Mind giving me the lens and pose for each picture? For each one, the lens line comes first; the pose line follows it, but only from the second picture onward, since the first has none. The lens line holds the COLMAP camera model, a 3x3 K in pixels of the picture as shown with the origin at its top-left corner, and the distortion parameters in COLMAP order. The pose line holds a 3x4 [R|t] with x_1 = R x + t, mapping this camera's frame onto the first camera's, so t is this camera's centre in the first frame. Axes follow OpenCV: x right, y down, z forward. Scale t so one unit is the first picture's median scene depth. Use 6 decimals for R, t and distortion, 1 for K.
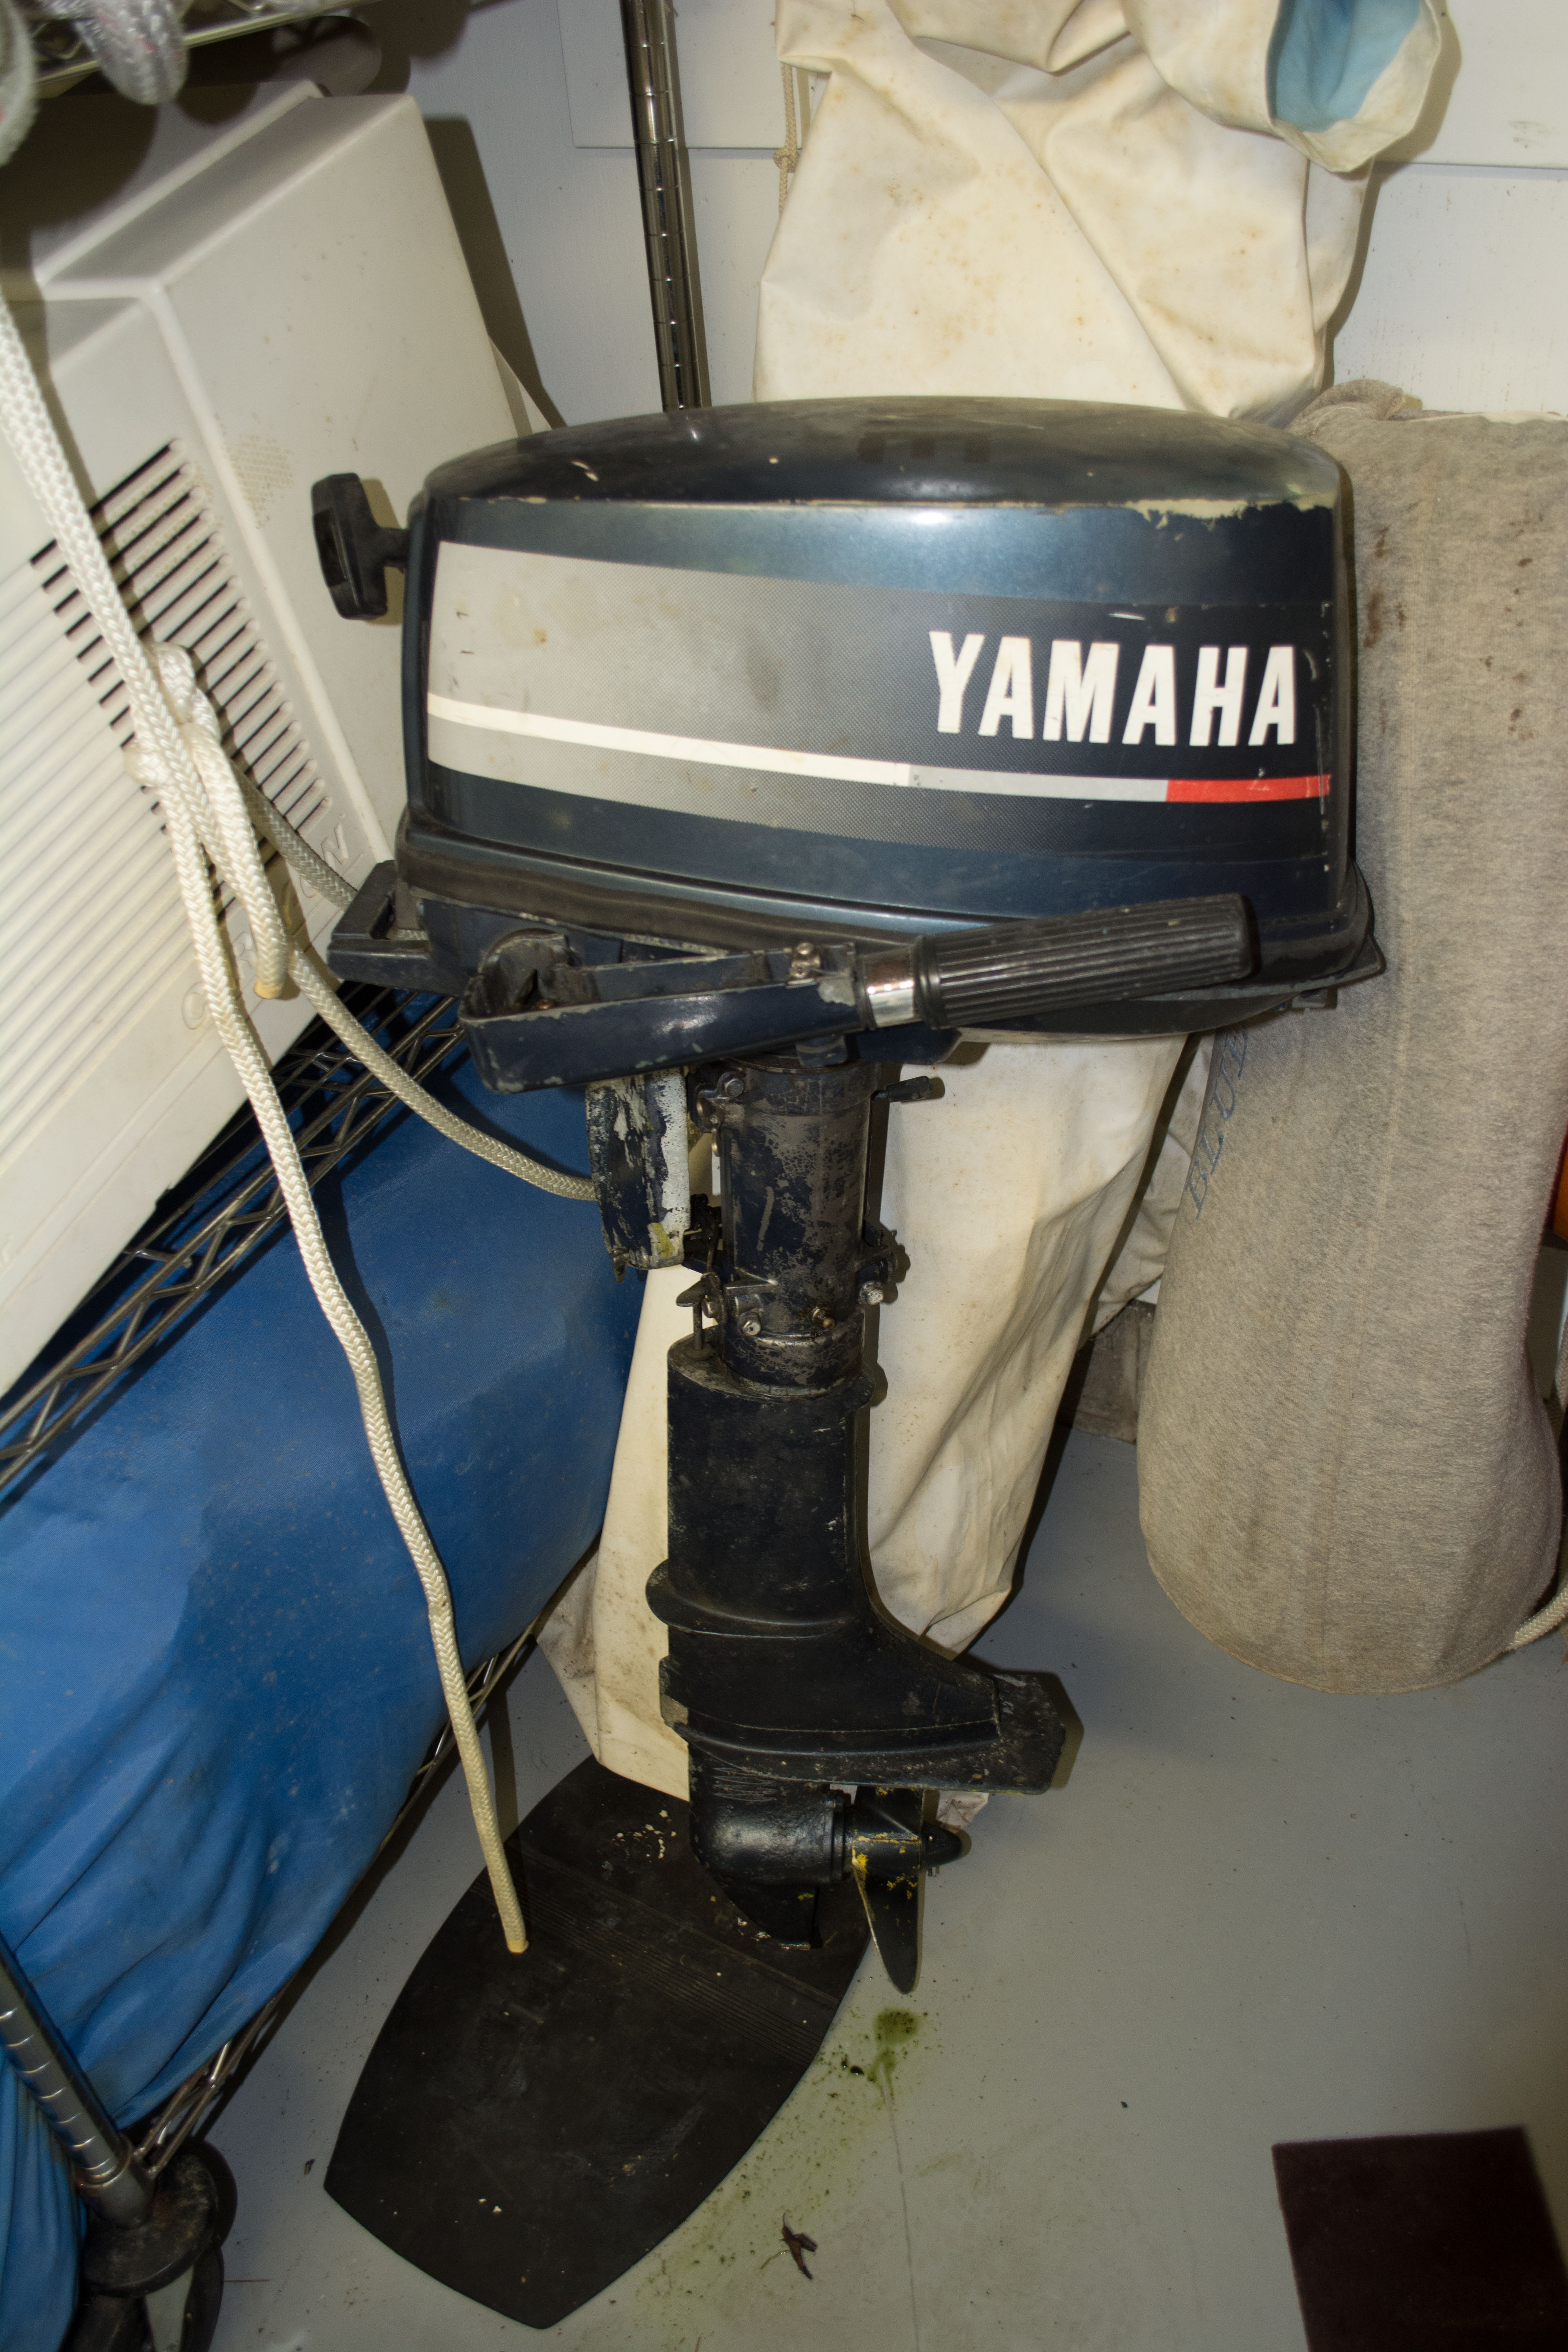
lens RADIAL K [[1988.5, 0, 768.5], [0, 1988.5, 1206.4], [0, 0, 1]] dist [-0.082945, -0.015206]
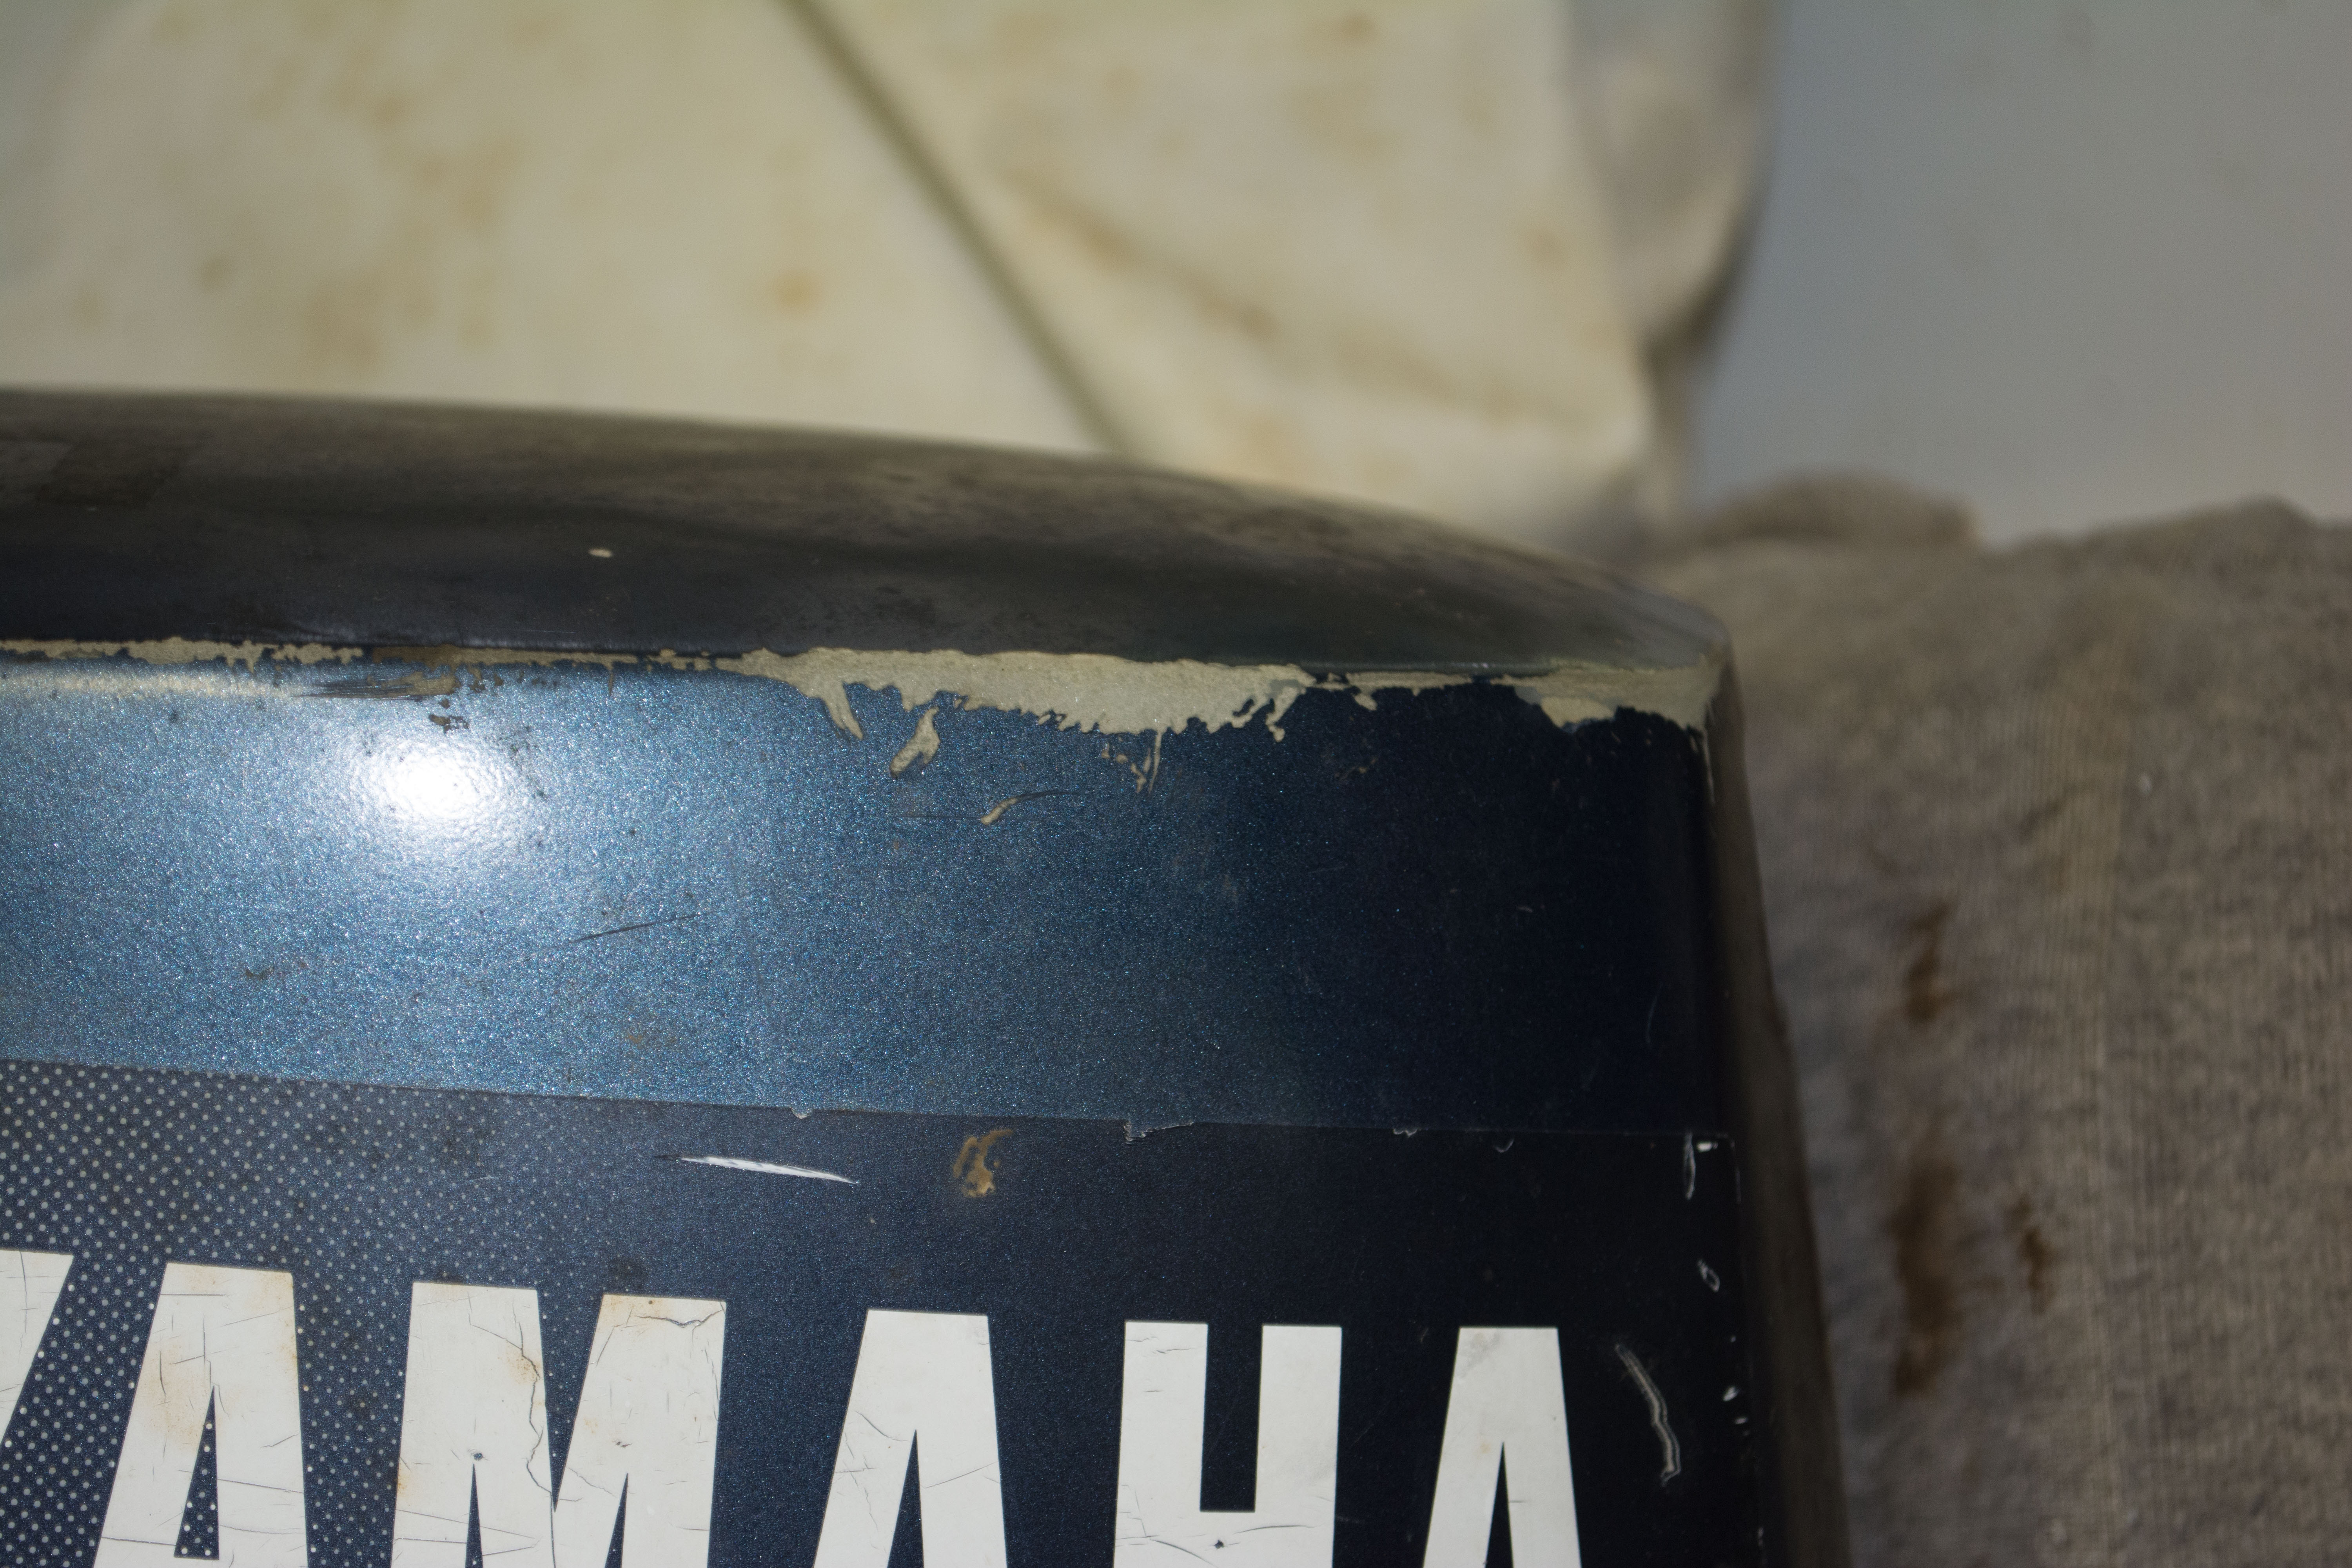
lens RADIAL K [[5275.1, 0, 1161.1], [0, 5275.1, 766.9], [0, 0, 1]] dist [0.051853, 0.000000]
pose [[0.989973, 0.027297, 0.138597, 0.118079], [0.035429, 0.901810, -0.430678, -0.076342], [-0.136745, 0.431270, 0.891800, 0.383836]]
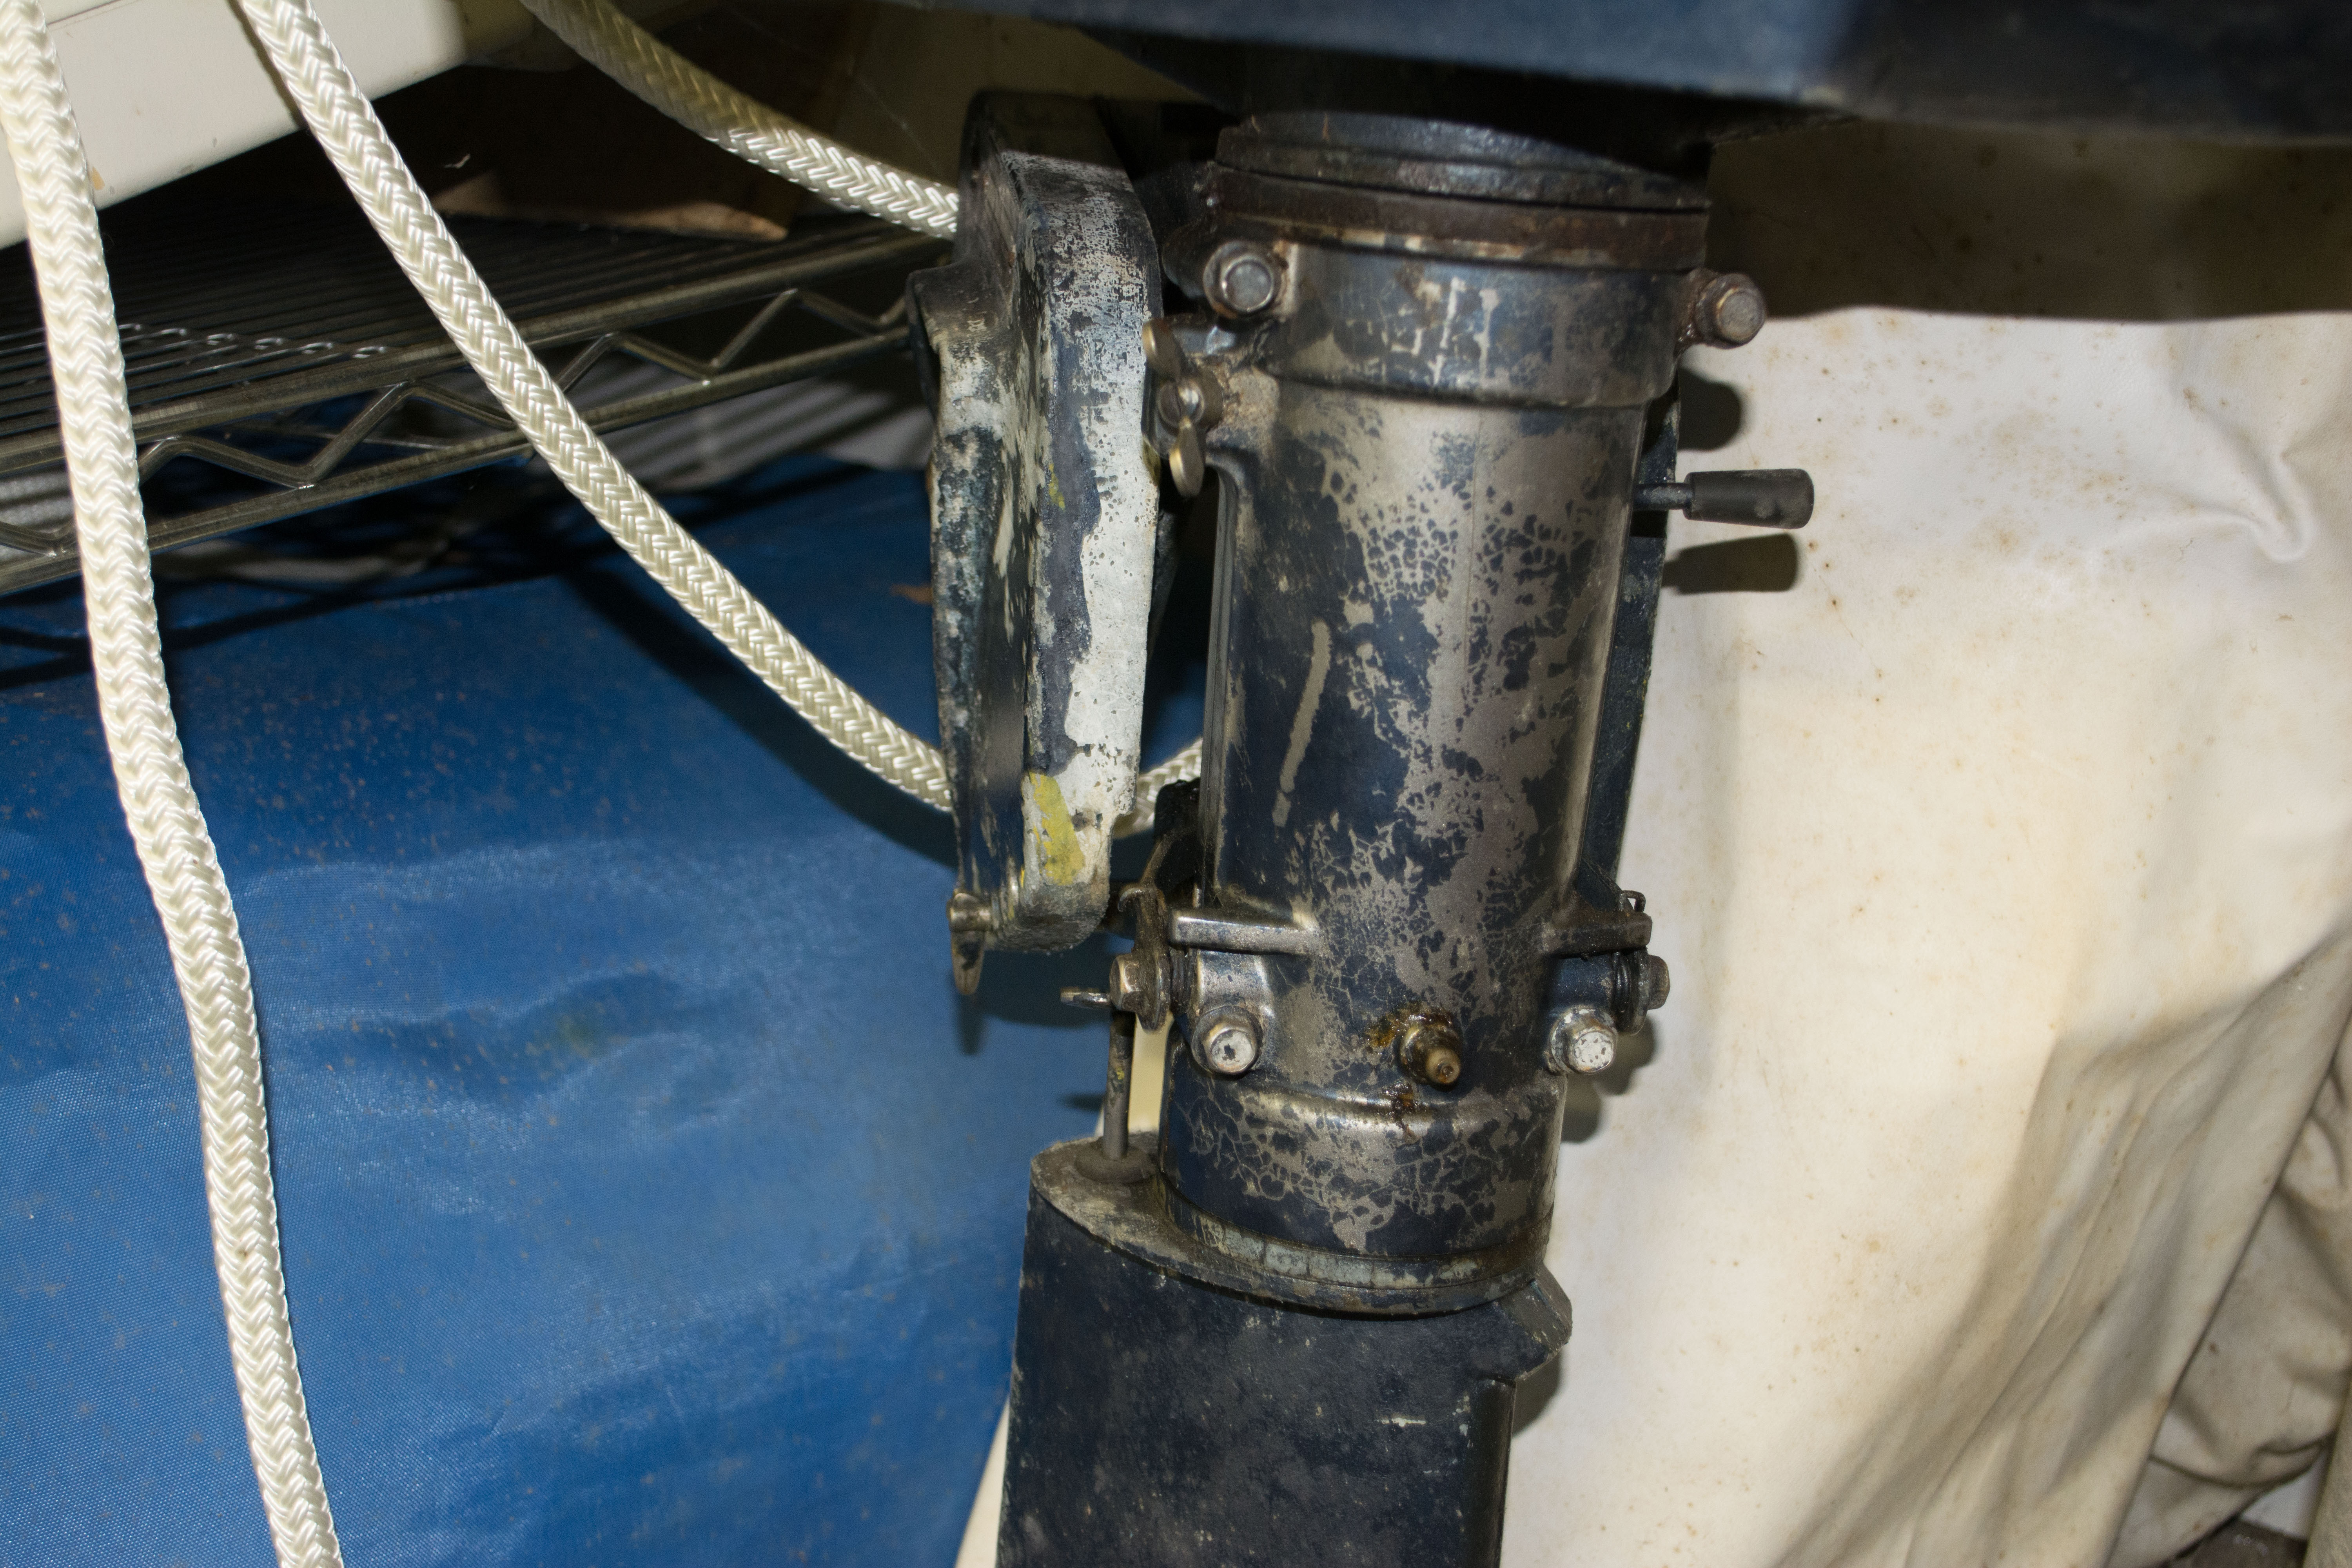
lens RADIAL K [[2979.2, 0, 1141.2], [0, 2979.2, 748.6], [0, 0, 1]] dist [-0.052920, 0.000000]
pose [[0.974208, 0.125222, -0.187717, 0.077925], [-0.171393, 0.951734, -0.254610, 0.165708], [0.146774, 0.280217, 0.948650, 0.520518]]
